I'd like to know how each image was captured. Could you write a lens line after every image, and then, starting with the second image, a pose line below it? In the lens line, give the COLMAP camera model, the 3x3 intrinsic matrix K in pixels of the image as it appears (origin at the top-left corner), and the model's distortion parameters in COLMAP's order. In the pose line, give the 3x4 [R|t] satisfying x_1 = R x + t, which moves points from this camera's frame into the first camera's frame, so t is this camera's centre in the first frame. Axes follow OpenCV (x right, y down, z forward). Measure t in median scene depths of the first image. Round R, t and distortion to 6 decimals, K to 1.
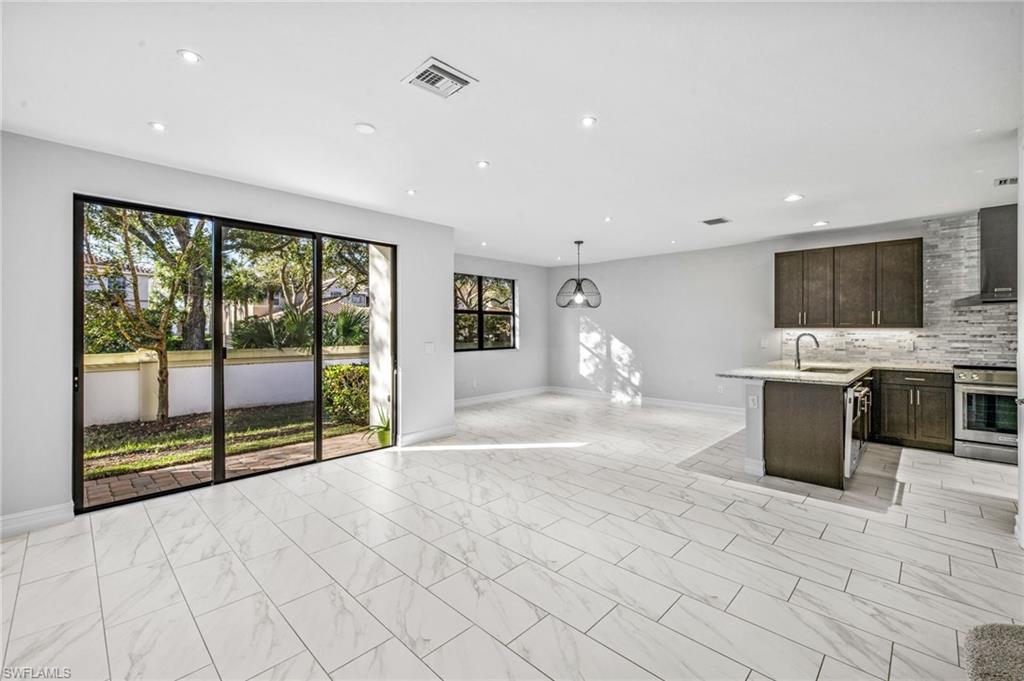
lens RADIAL K [[417.1, 0, 528.8], [0, 417.1, 329.2], [0, 0, 1]] dist [-0.000570, -0.000243]
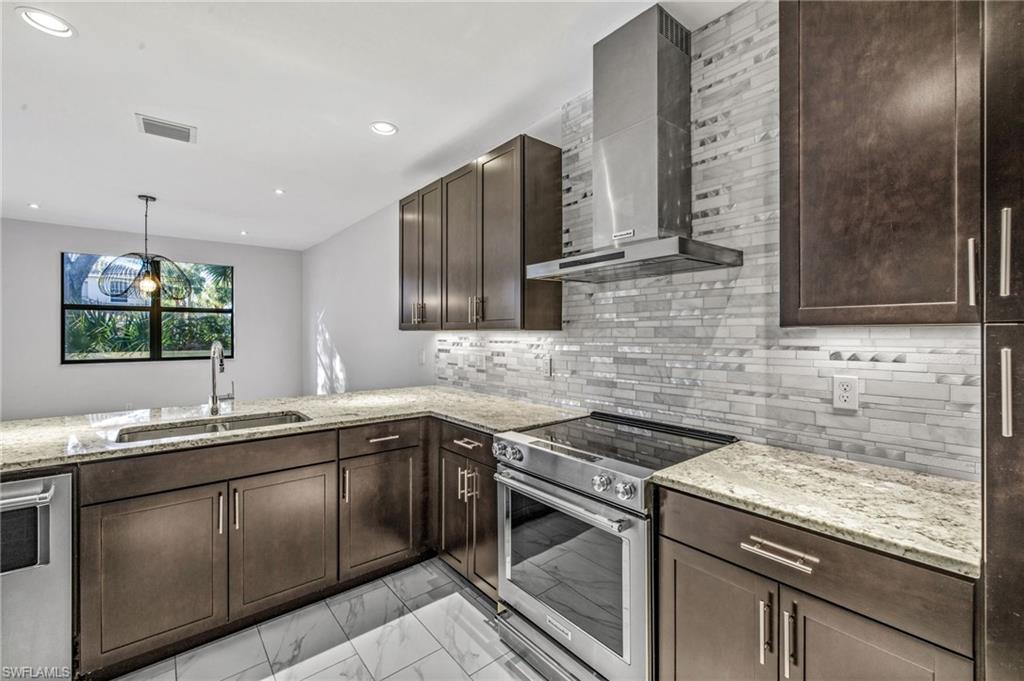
lens RADIAL K [[428.8, 0, 509.9], [0, 428.8, 338.6], [0, 0, 1]] dist [0.001770, 0.000345]
pose [[0.994207, 0.003362, -0.107427, 0.943013], [-0.002053, 0.999922, 0.012287, 0.000561], [0.107460, -0.011995, 0.994137, 0.501657]]
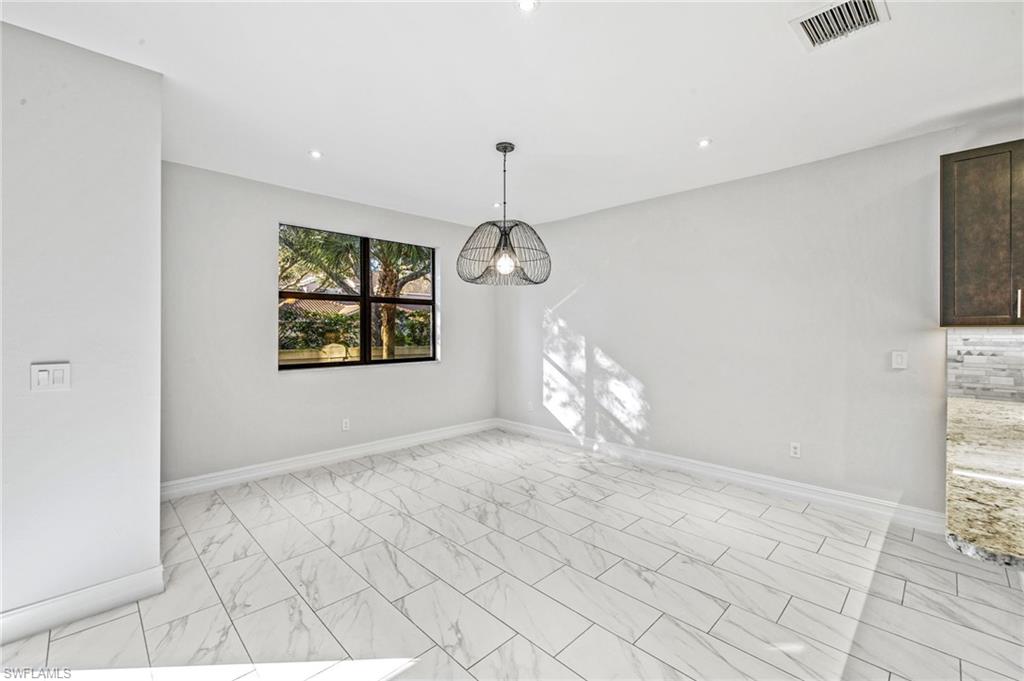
lens RADIAL K [[417.1, 0, 511.1], [0, 417.1, 334.0], [0, 0, 1]] dist [-0.000570, -0.000243]
pose [[0.999913, 0.005762, -0.011852, 0.169074], [-0.005709, 0.999974, 0.004437, 0.006256], [0.011878, -0.004369, 0.999920, 0.654116]]
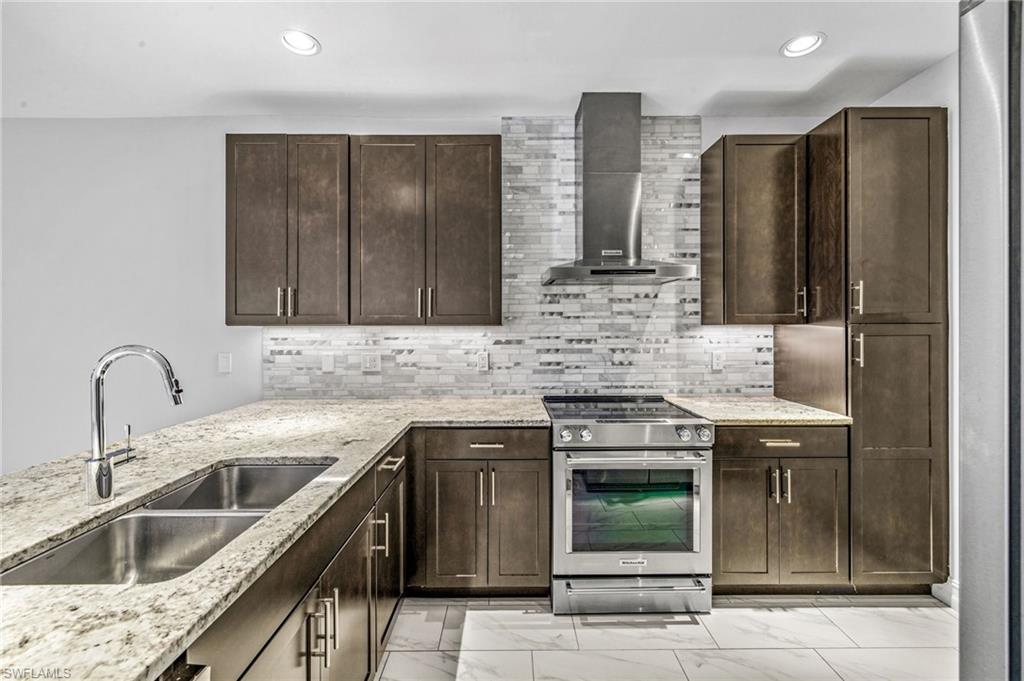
lens RADIAL K [[428.8, 0, 514.3], [0, 428.8, 332.8], [0, 0, 1]] dist [0.001770, 0.000345]
pose [[0.711317, -0.005754, 0.702847, 0.586151], [0.001038, 0.999974, 0.007135, 0.001647], [-0.702870, -0.004346, 0.711305, 0.614355]]
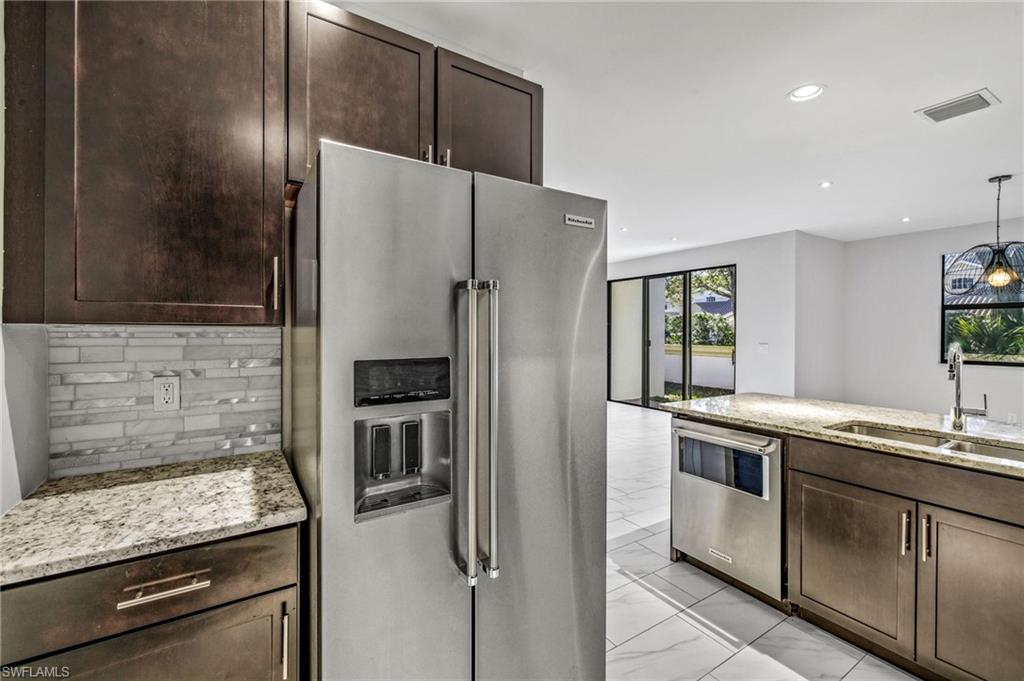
lens RADIAL K [[428.8, 0, 508.3], [0, 428.8, 336.7], [0, 0, 1]] dist [0.001770, 0.000345]
pose [[-0.233955, 0.011570, -0.972179, 1.056151], [-0.003361, 0.999914, 0.012709, 0.000166], [0.972242, 0.006241, -0.233896, 0.622913]]
